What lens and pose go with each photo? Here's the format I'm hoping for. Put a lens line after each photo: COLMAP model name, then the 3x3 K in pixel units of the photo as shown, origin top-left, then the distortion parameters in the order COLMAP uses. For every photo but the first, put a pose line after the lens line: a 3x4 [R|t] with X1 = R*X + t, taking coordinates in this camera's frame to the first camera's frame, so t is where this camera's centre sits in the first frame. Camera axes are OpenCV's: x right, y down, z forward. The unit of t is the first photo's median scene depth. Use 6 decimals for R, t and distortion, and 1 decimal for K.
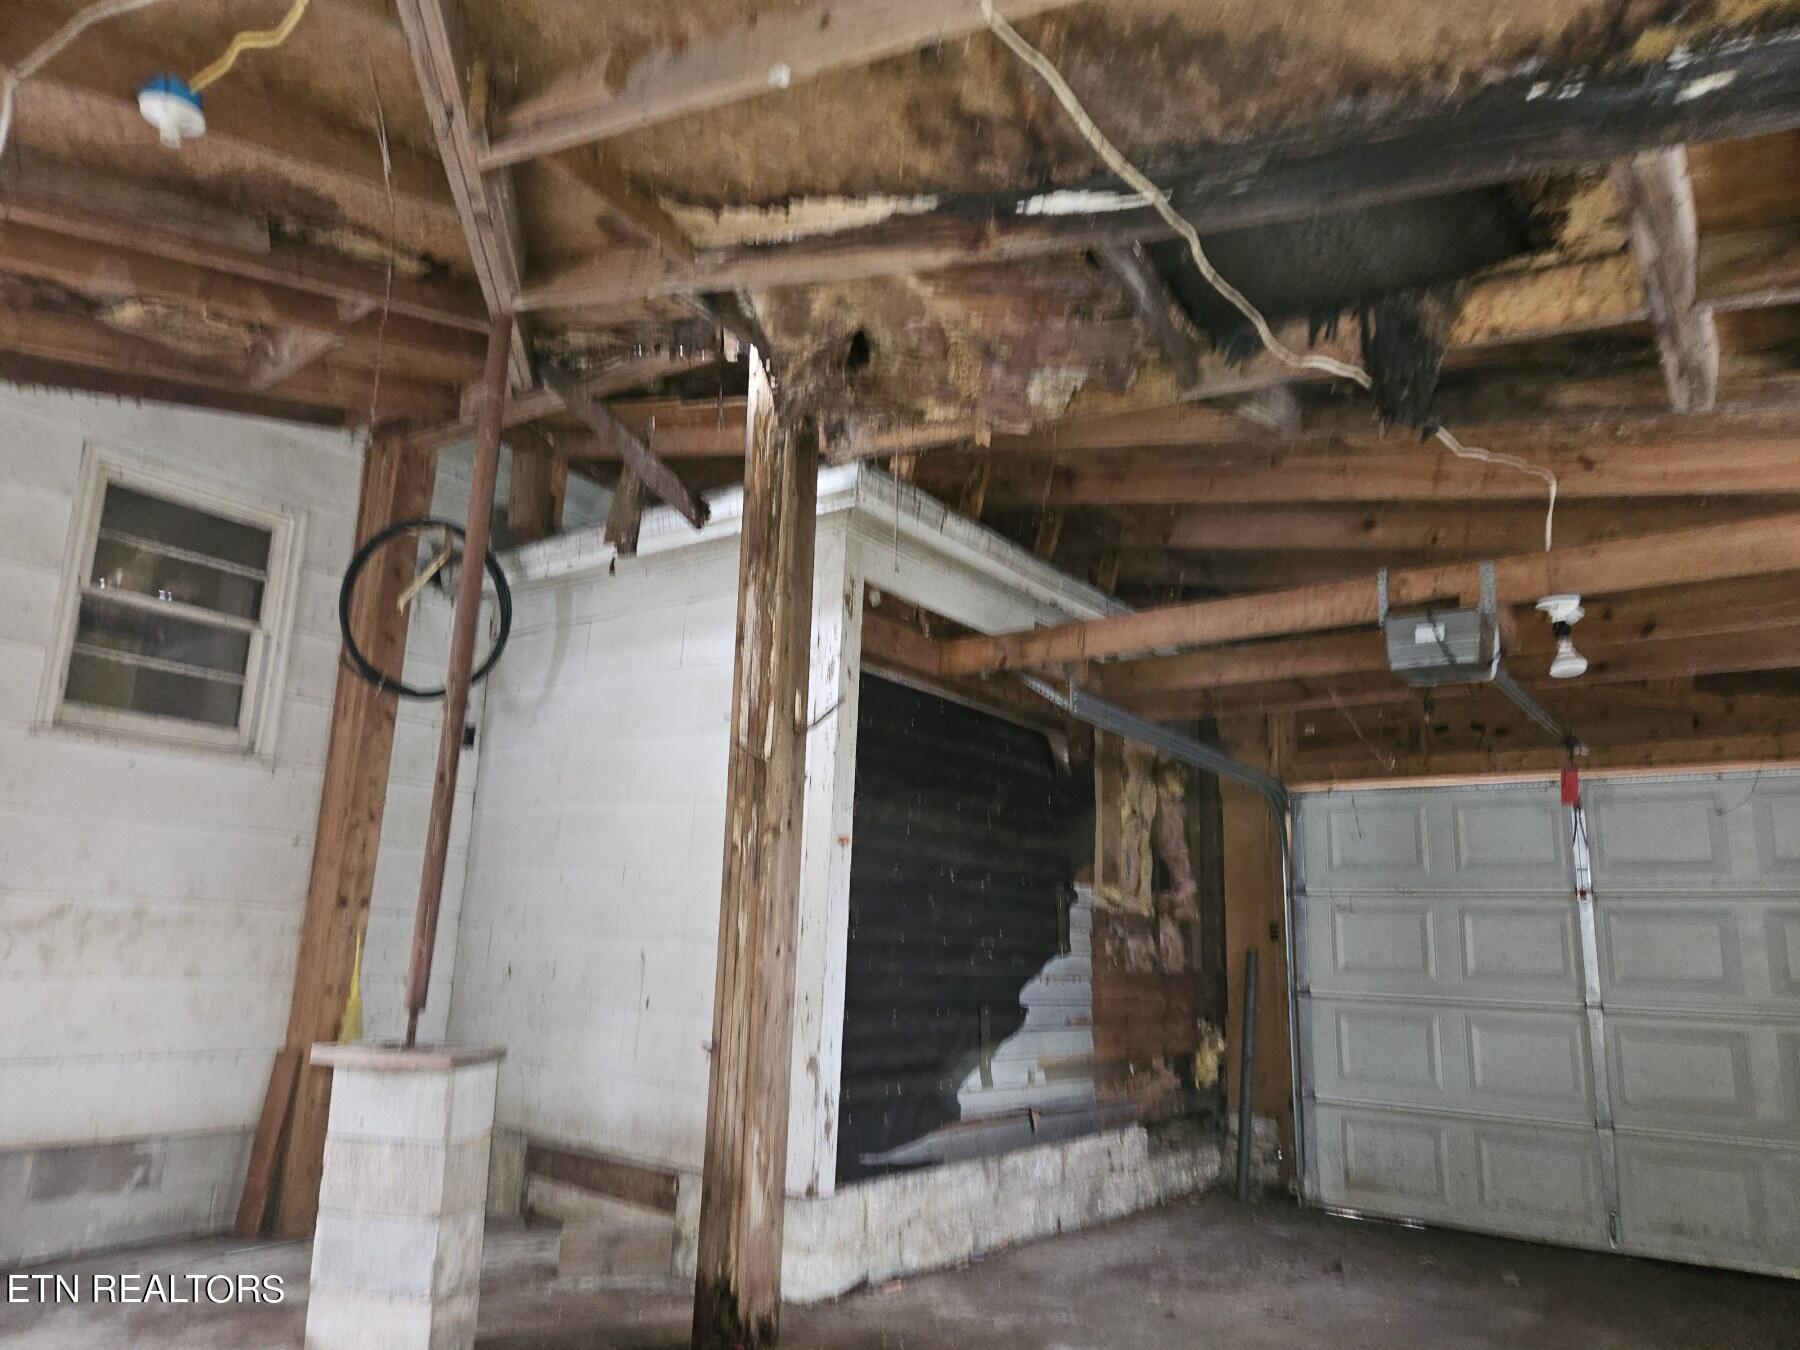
lens RADIAL K [[1205.2, 0, 899.0], [0, 1205.2, 696.3], [0, 0, 1]] dist [0.086637, -0.075036]
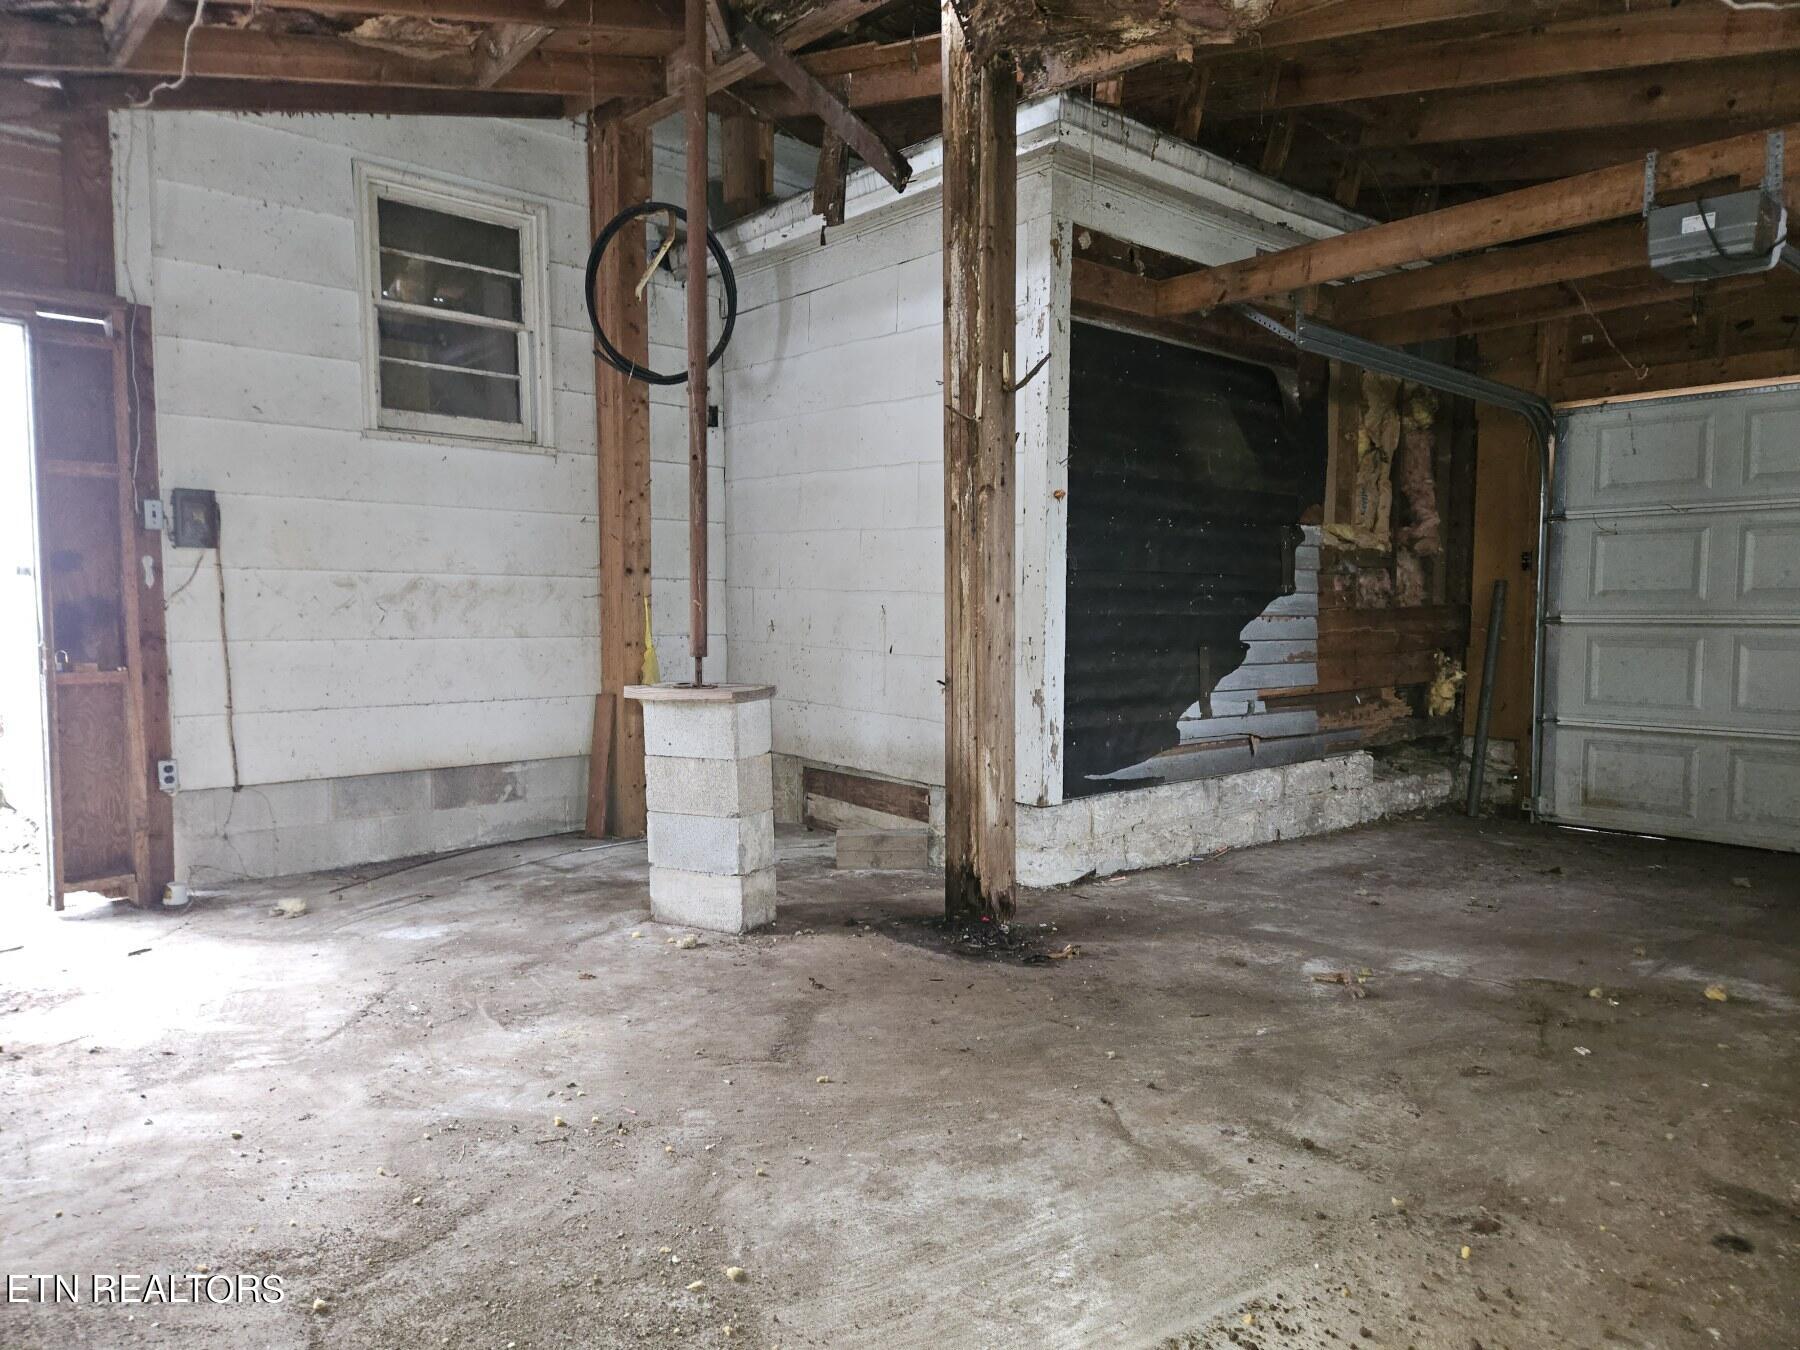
lens RADIAL K [[1205.2, 0, 880.8], [0, 1205.2, 693.7], [0, 0, 1]] dist [0.086637, -0.075036]
pose [[0.976281, -0.021005, -0.215486, 0.023974], [0.079221, 0.960920, 0.265250, -0.005133], [0.201493, -0.276029, 0.939792, -0.062570]]
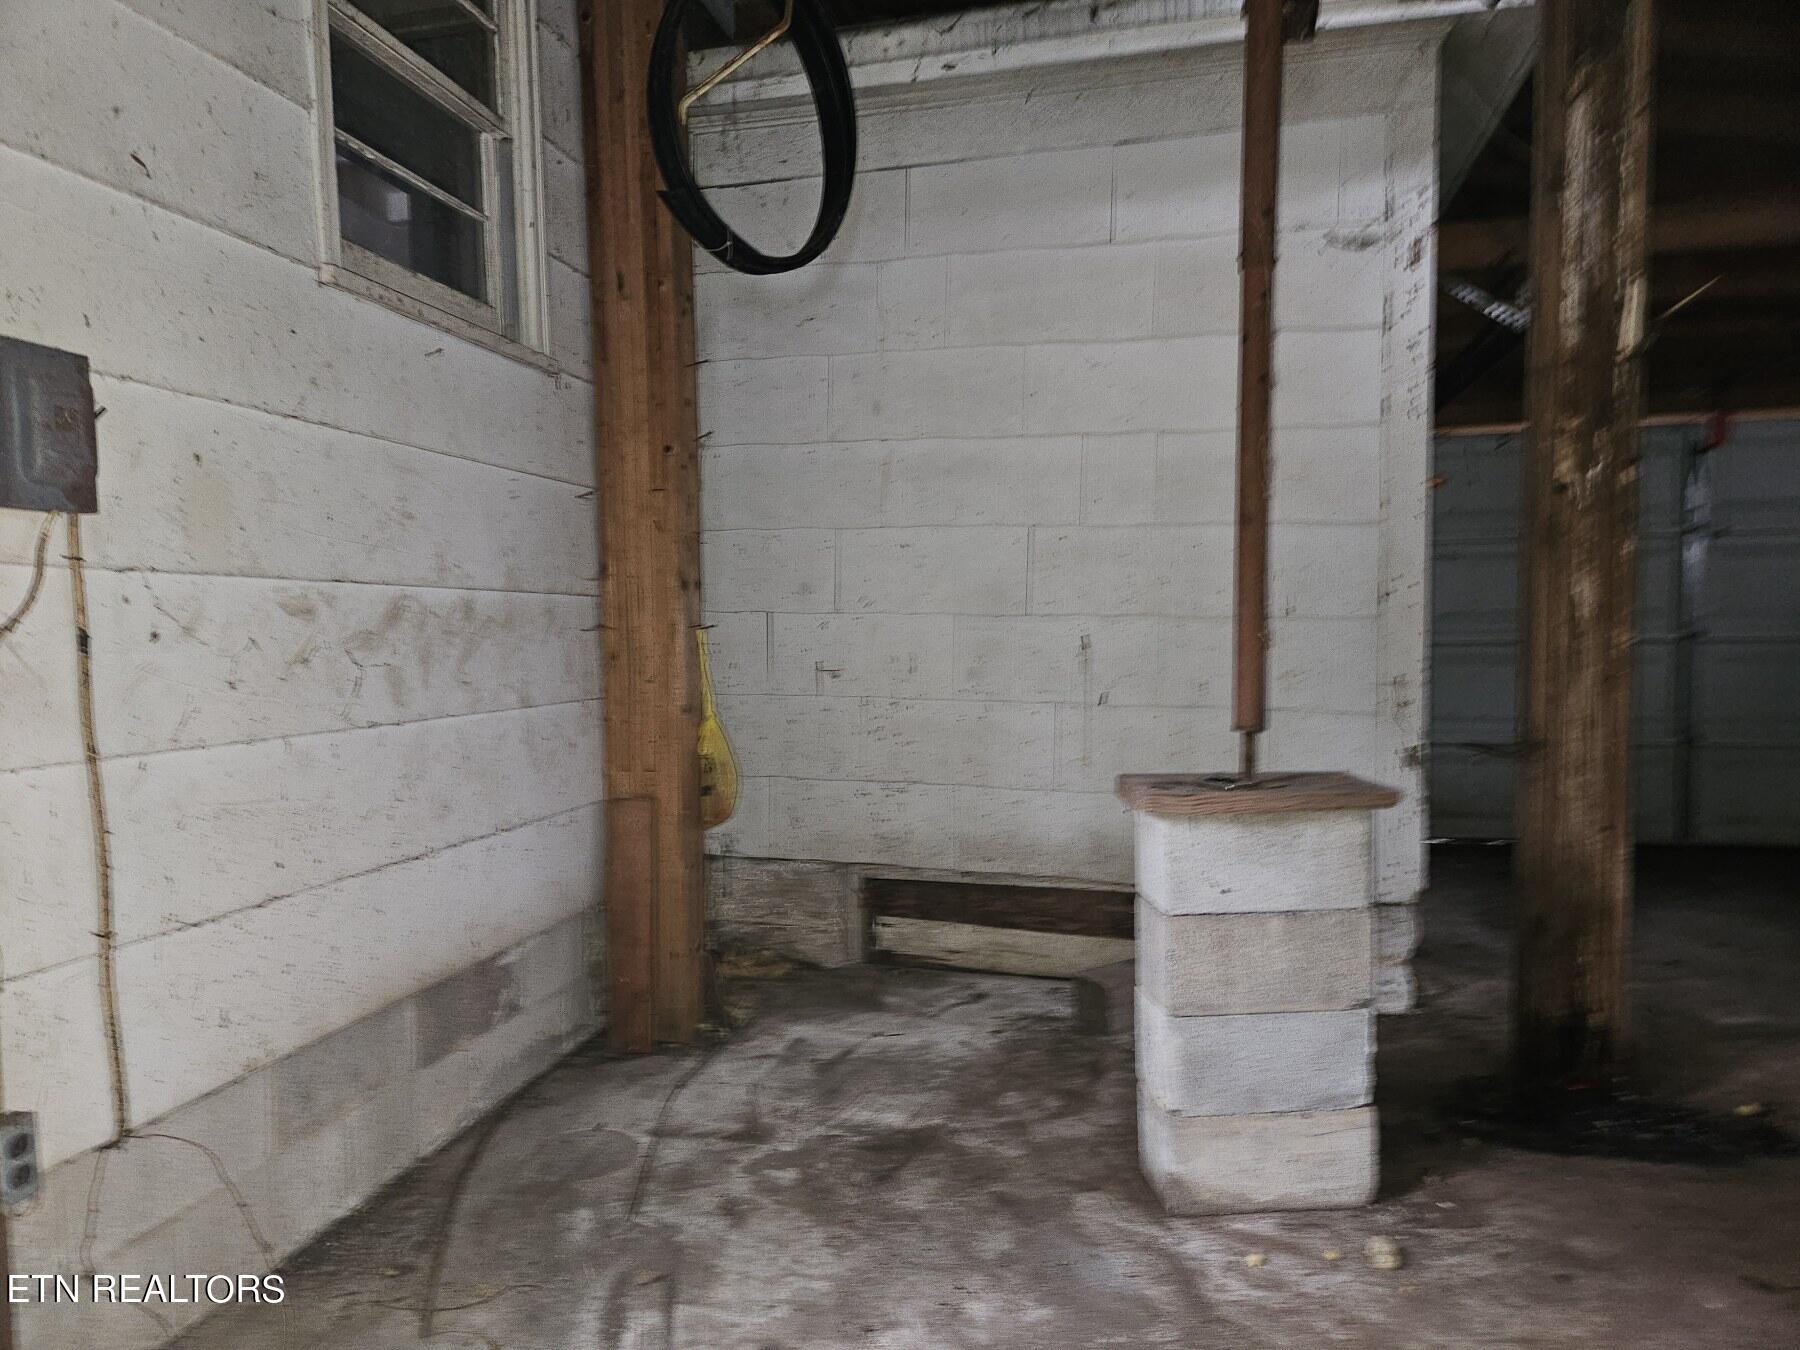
lens RADIAL K [[1205.2, 0, 926.0], [0, 1205.2, 699.0], [0, 0, 1]] dist [0.086637, -0.075036]
pose [[0.928794, -0.070717, 0.363786, -0.610593], [-0.029547, 0.964370, 0.262903, 0.051441], [-0.369415, -0.254932, 0.893612, 0.354230]]
